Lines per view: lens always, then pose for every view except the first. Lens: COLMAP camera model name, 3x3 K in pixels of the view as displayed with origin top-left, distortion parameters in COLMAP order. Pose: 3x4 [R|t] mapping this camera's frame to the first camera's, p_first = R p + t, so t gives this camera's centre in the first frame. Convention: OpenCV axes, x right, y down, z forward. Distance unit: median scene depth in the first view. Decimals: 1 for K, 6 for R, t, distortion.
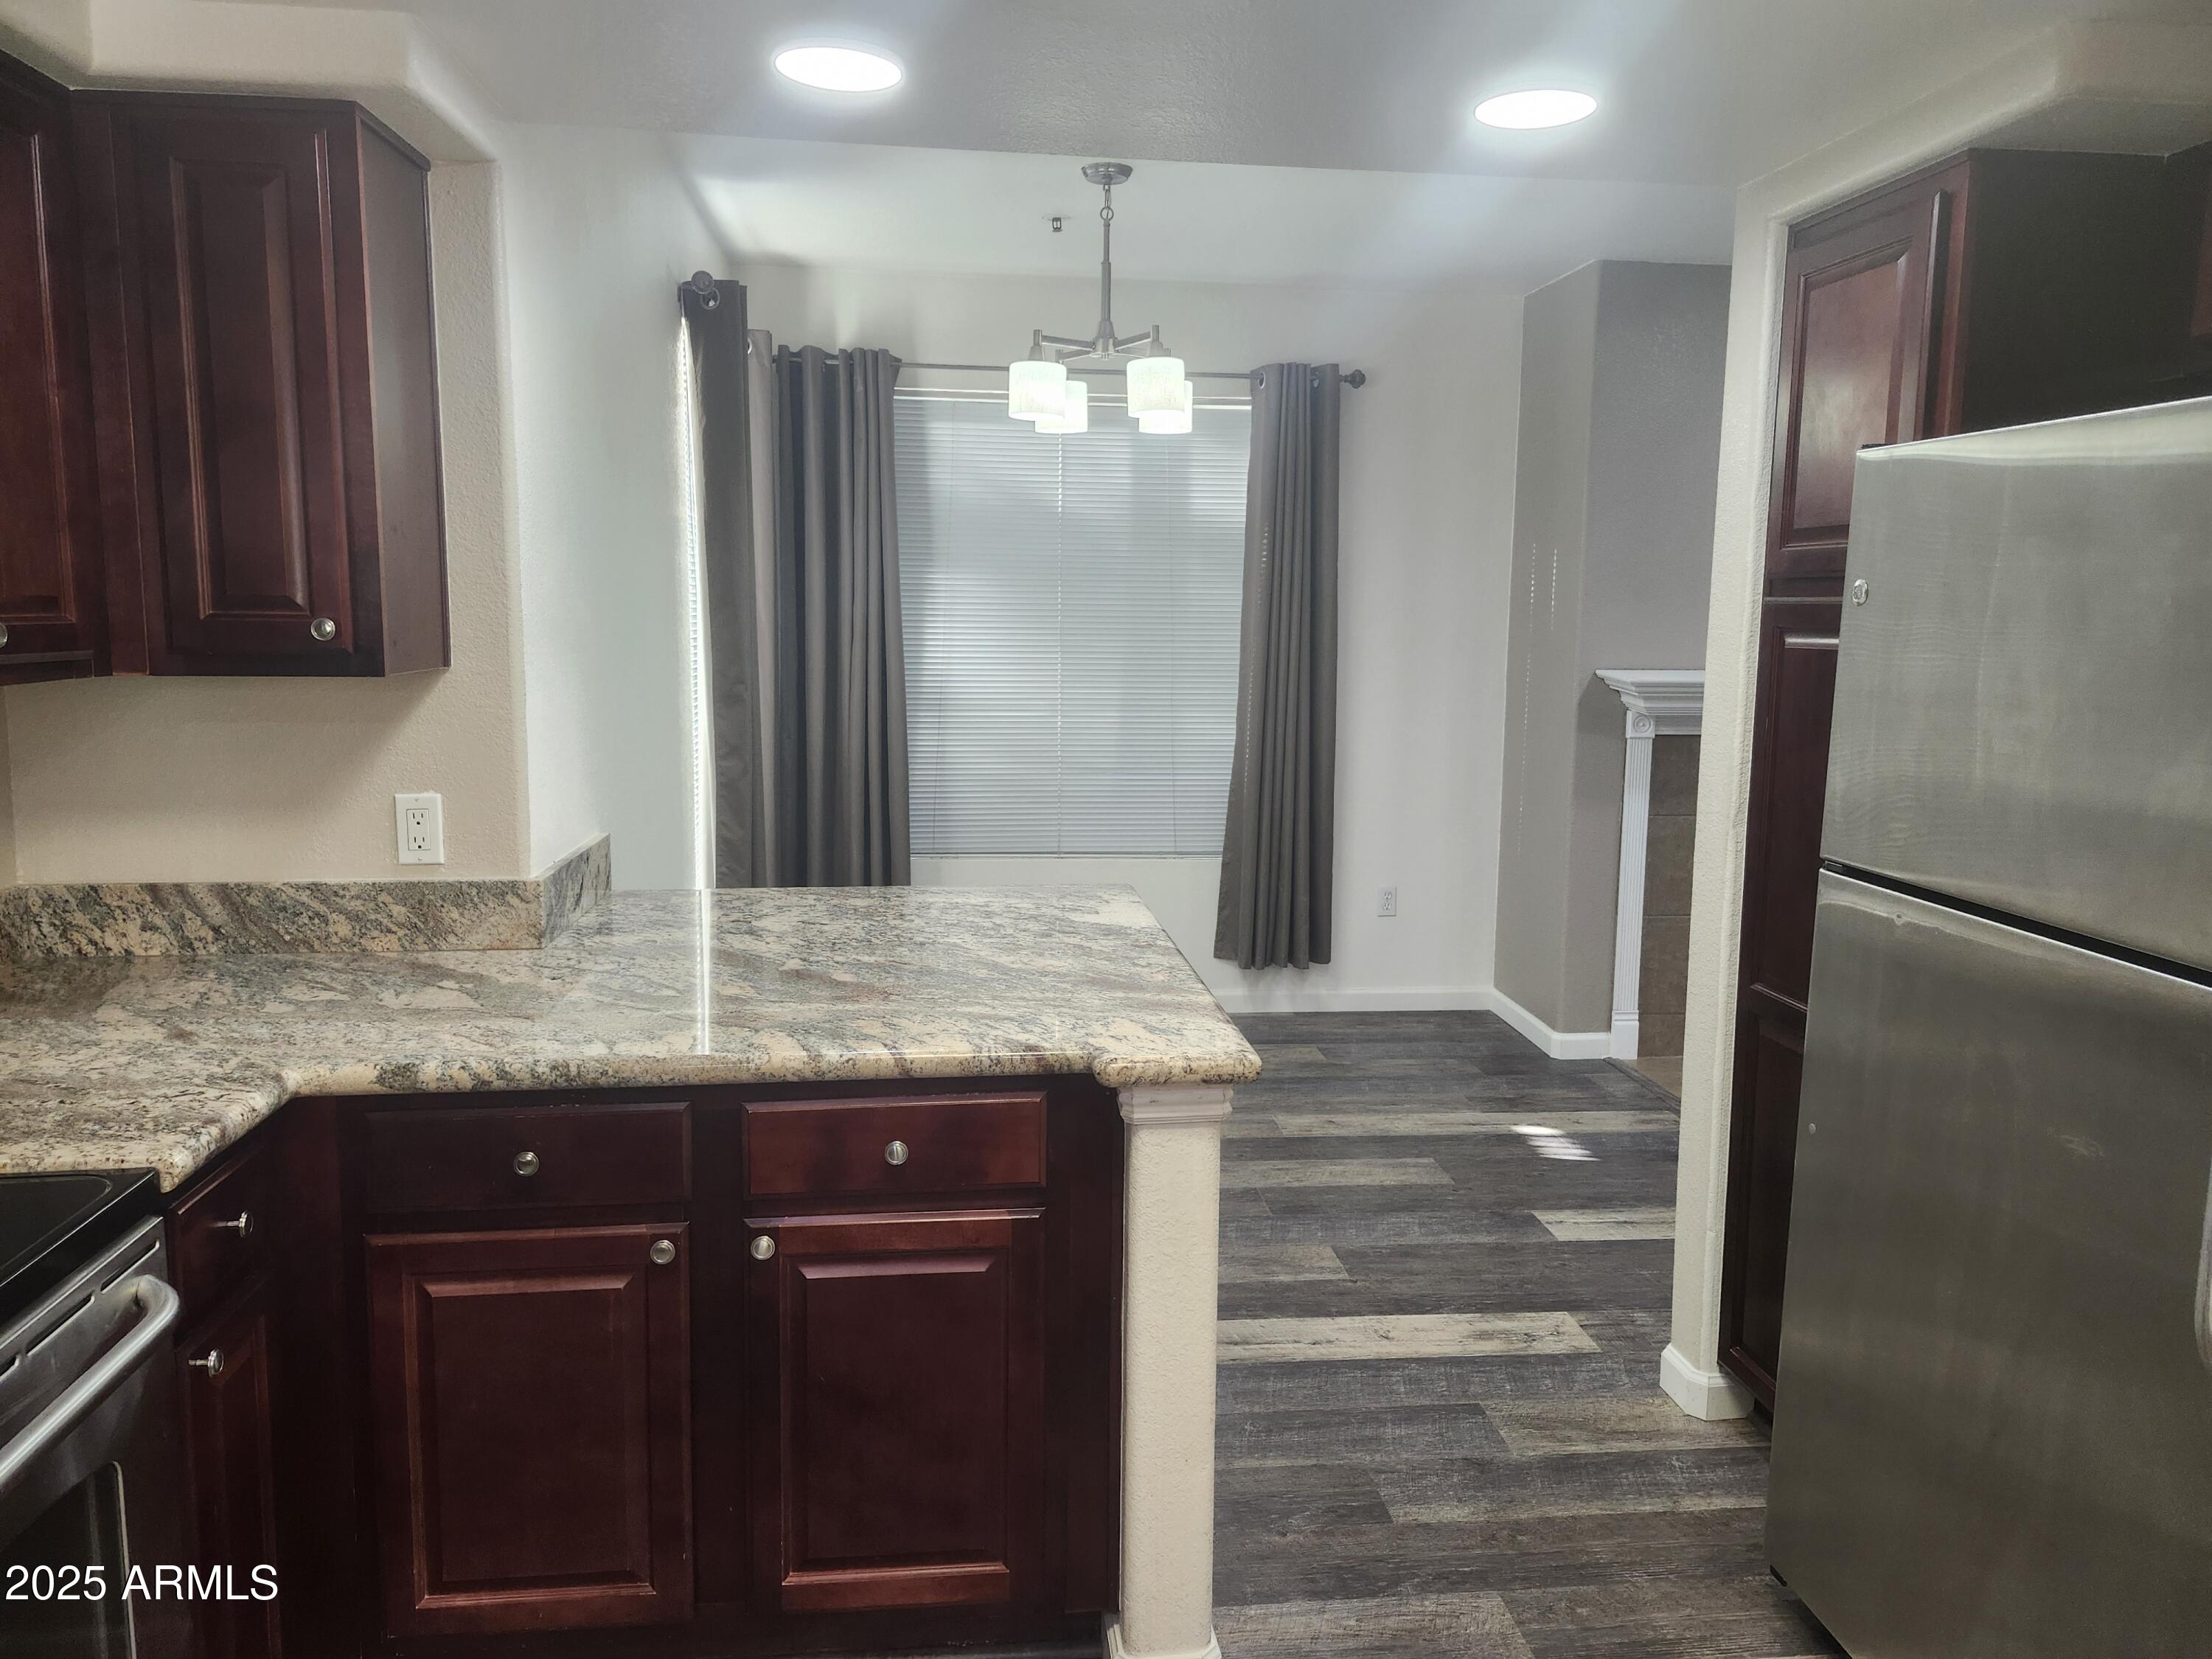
lens RADIAL K [[1524.7, 0, 1116.1], [0, 1524.7, 798.5], [0, 0, 1]] dist [0.080027, -0.109258]
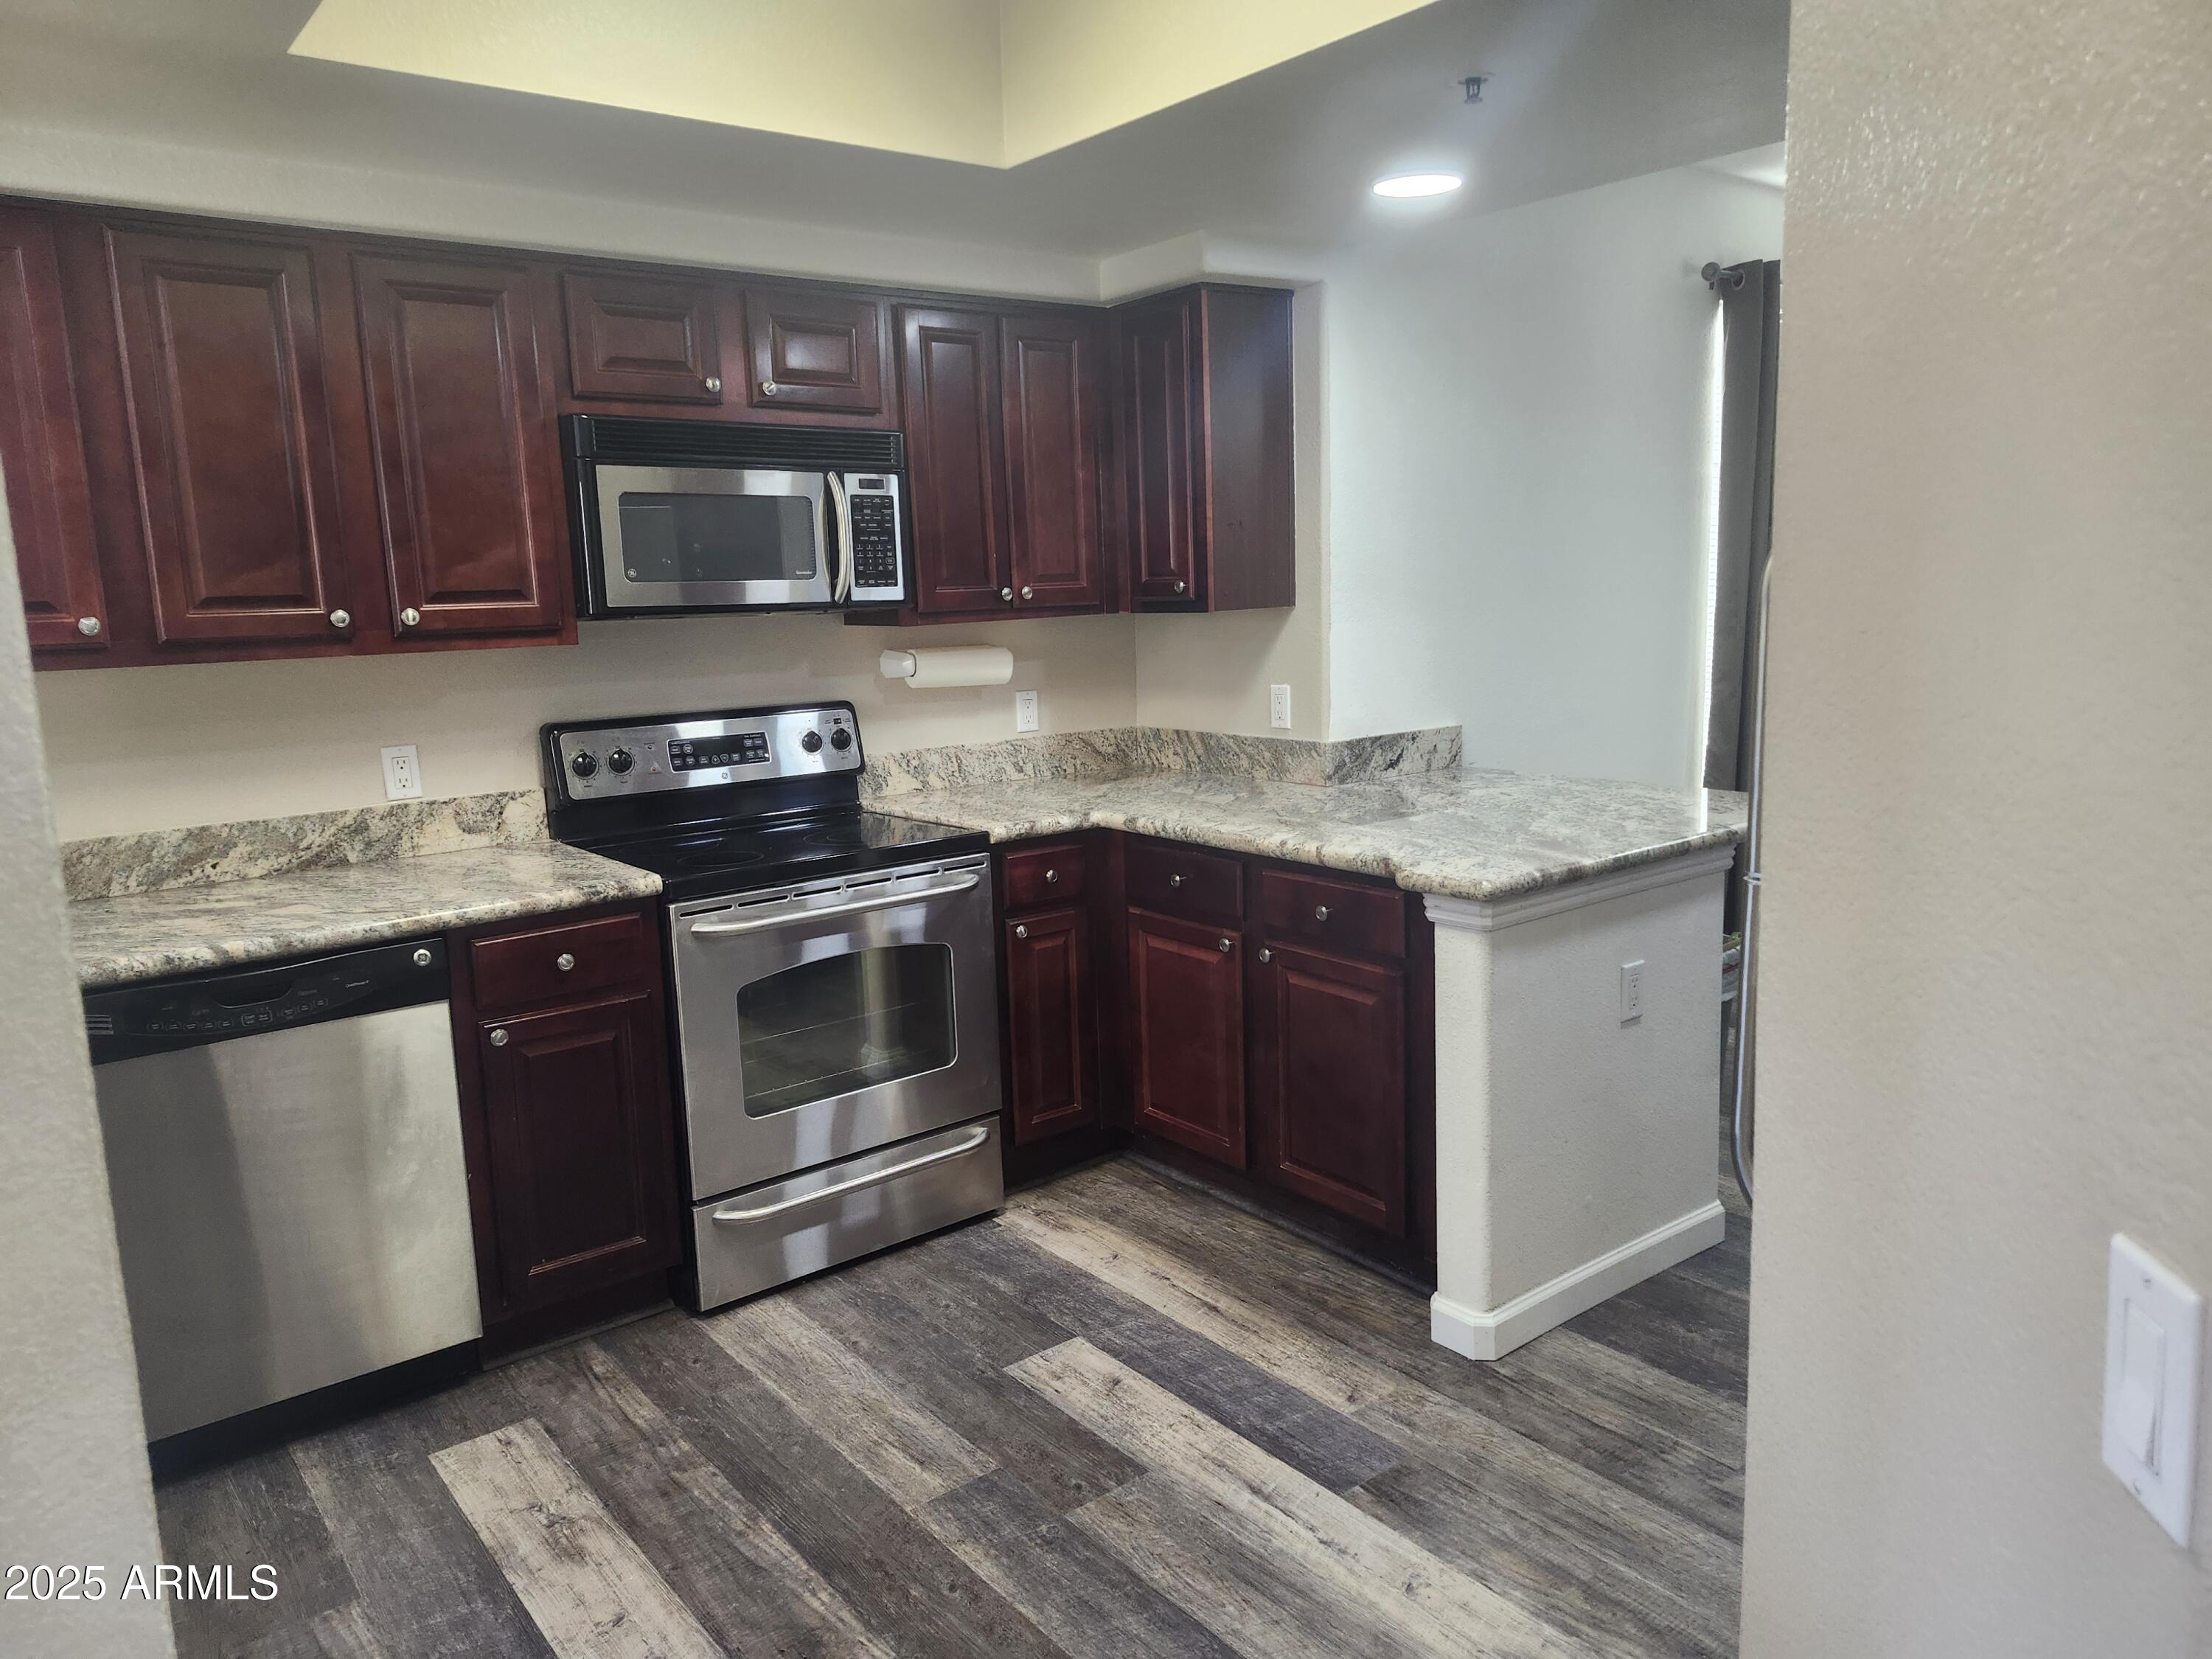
lens RADIAL K [[1503.0, 0, 1089.1], [0, 1503.0, 836.3], [0, 0, 1]] dist [0.089348, -0.104028]
pose [[0.515568, 0.118241, -0.848651, 0.844897], [-0.065980, 0.992971, 0.098265, 0.012765], [0.854305, 0.005331, 0.519745, -0.010725]]
